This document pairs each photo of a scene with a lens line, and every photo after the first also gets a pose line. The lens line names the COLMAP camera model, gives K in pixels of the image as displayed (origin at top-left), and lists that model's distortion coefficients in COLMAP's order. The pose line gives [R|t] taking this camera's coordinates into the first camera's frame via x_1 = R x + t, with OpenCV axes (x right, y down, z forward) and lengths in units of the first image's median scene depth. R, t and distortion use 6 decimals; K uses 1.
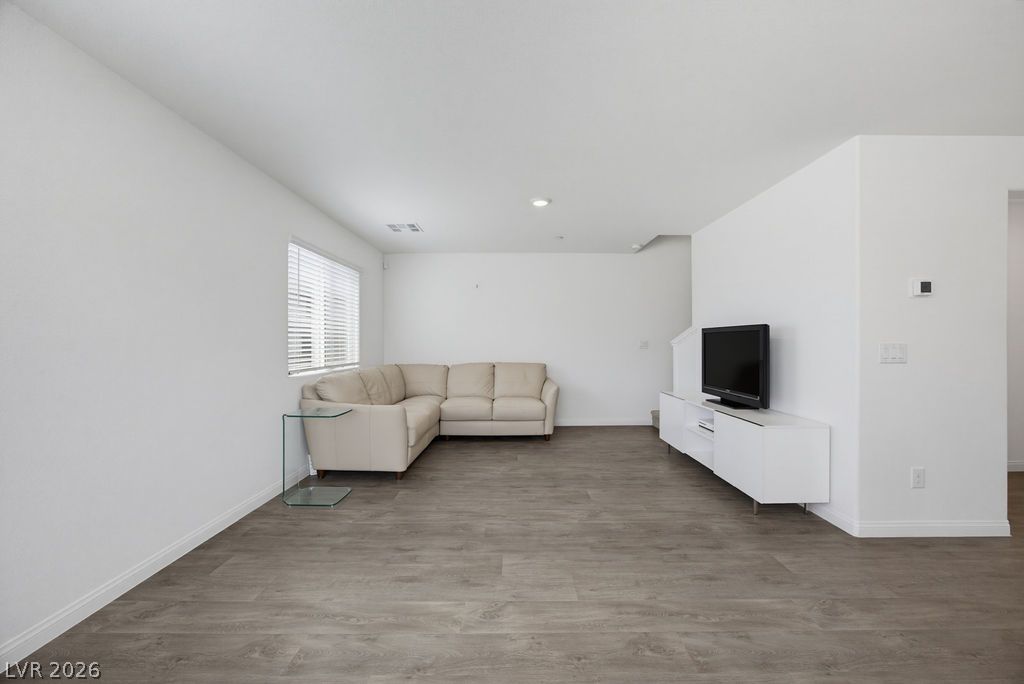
lens RADIAL K [[394.8, 0, 513.4], [0, 394.8, 341.9], [0, 0, 1]] dist [-0.023151, 0.007230]
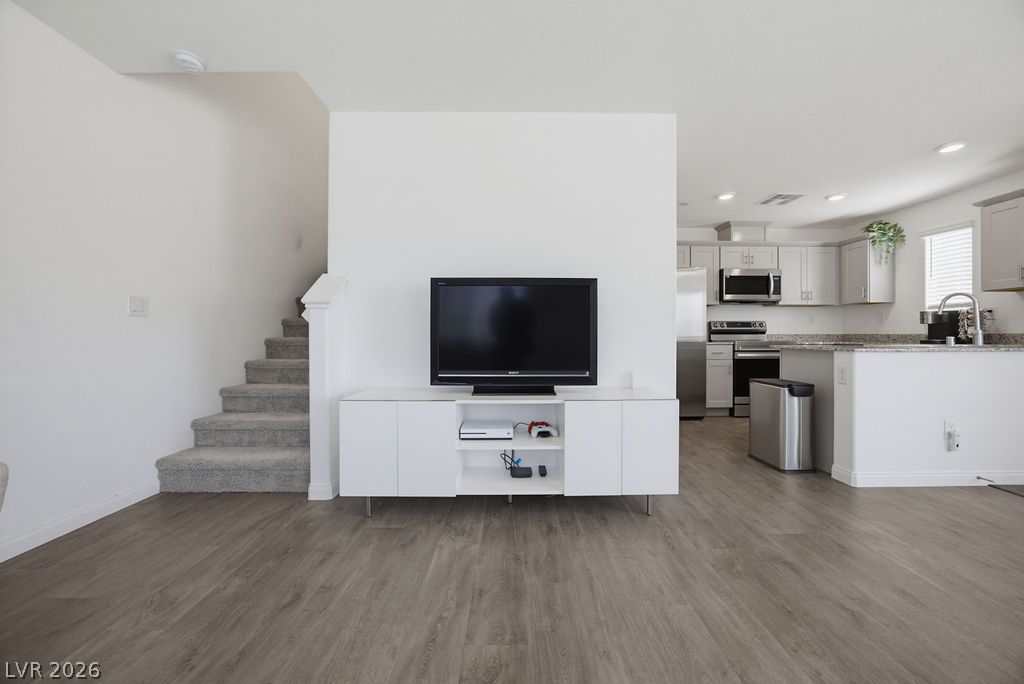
lens RADIAL K [[394.8, 0, 516.2], [0, 394.8, 337.1], [0, 0, 1]] dist [-0.023151, 0.007230]
pose [[-0.010426, -0.001961, 0.999944, -0.159889], [0.000849, 0.999998, 0.001970, 0.071390], [-0.999945, 0.000870, -0.010425, 1.167292]]
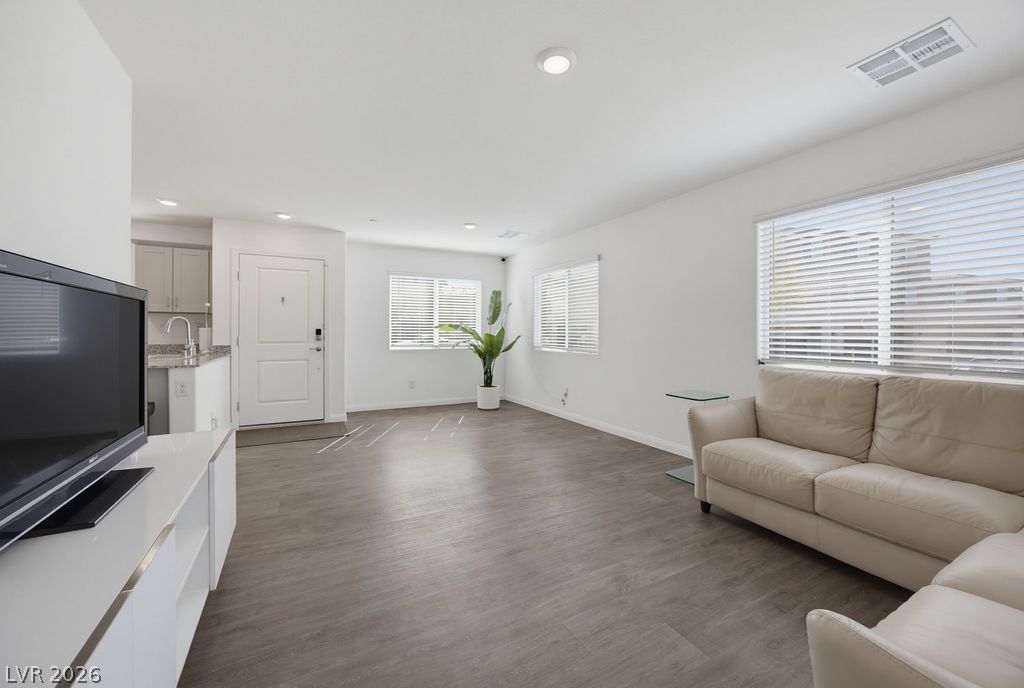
lens RADIAL K [[399.3, 0, 512.0], [0, 399.3, 334.5], [0, 0, 1]] dist [-0.024086, 0.000992]
pose [[-0.879890, 0.001669, -0.475175, 0.447987], [-0.000892, 0.999986, 0.005164, 0.014119], [0.475177, 0.004967, -0.879876, 1.722603]]
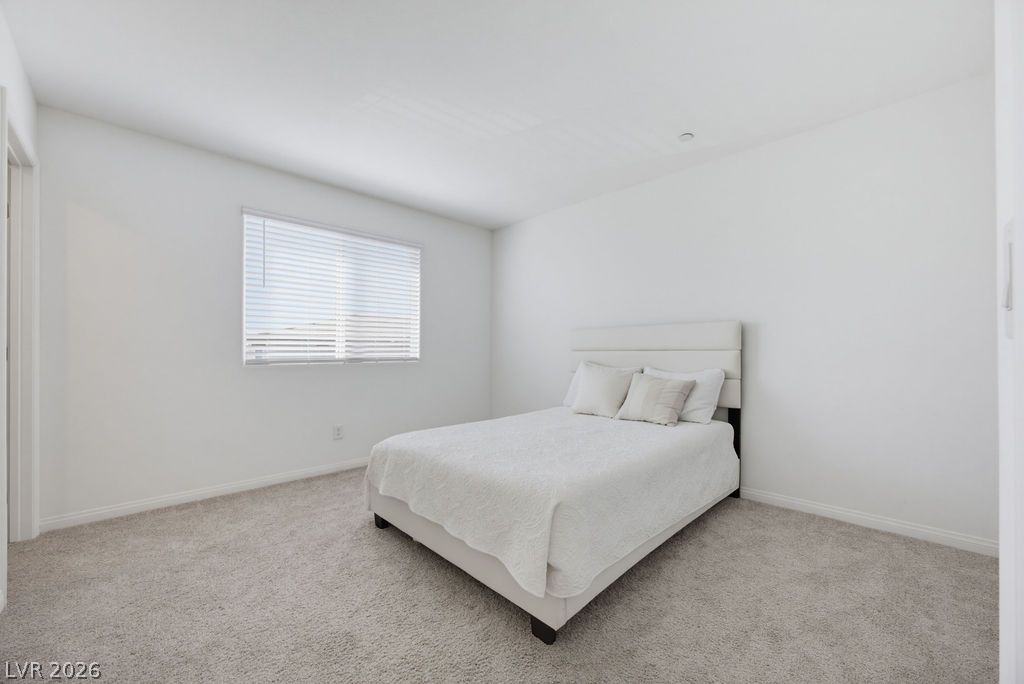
lens RADIAL K [[395.2, 0, 513.2], [0, 395.2, 341.1], [0, 0, 1]] dist [-0.016201, 0.001569]
pose [[0.705057, 0.017628, -0.708932, 0.541616], [-0.025908, 0.999664, -0.000909, 0.022243], [0.708677, 0.019007, 0.705277, 0.895609]]
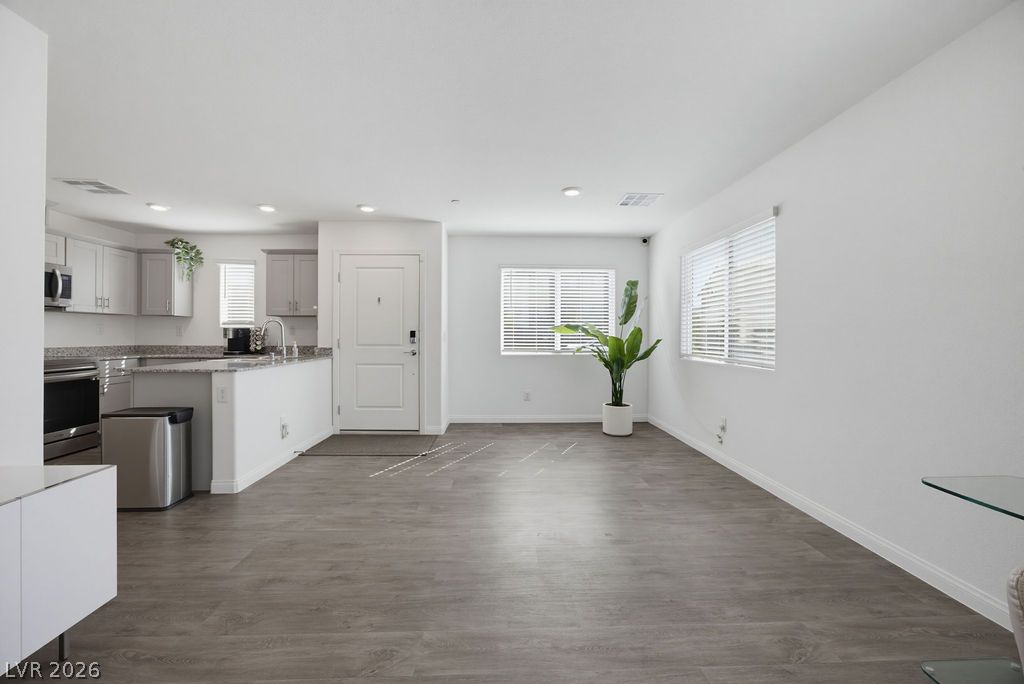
lens RADIAL K [[394.8, 0, 511.8], [0, 394.8, 333.8], [0, 0, 1]] dist [-0.023151, 0.007230]
pose [[-0.999227, -0.001065, -0.039300, 0.051309], [-0.000959, 0.999996, -0.002709, 0.015446], [0.039303, -0.002669, -0.999224, 1.395746]]
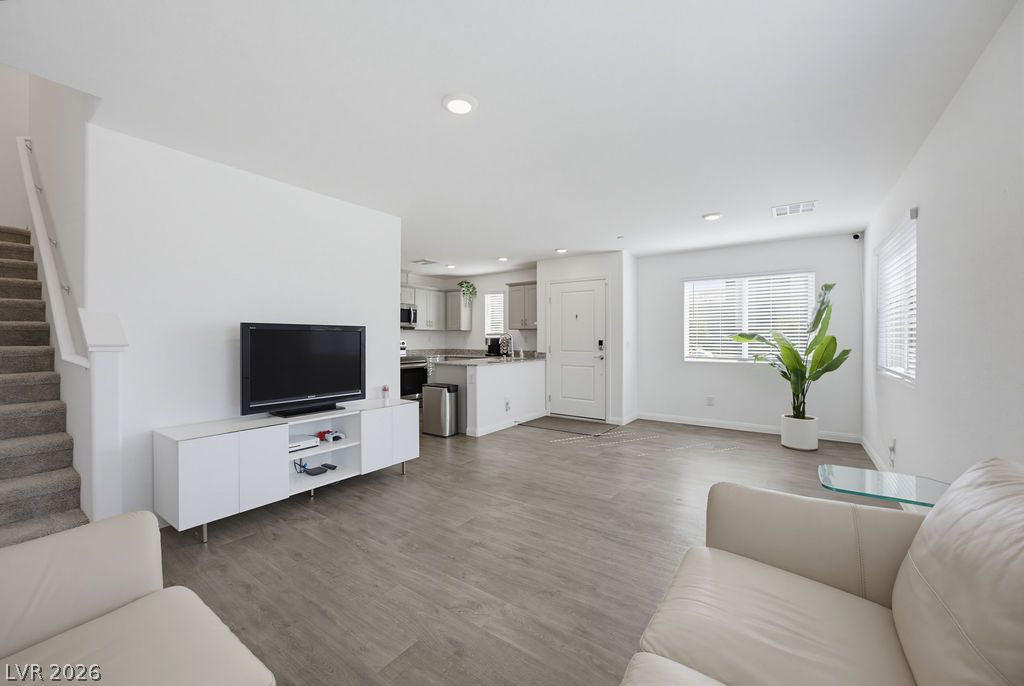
lens RADIAL K [[408.3, 0, 506.6], [0, 408.3, 341.5], [0, 0, 1]] dist [-0.023268, 0.000373]
pose [[-0.813331, -0.002773, 0.581795, -0.406414], [0.001965, 0.999970, 0.007513, -0.008360], [-0.581798, 0.007253, -0.813301, 1.732390]]
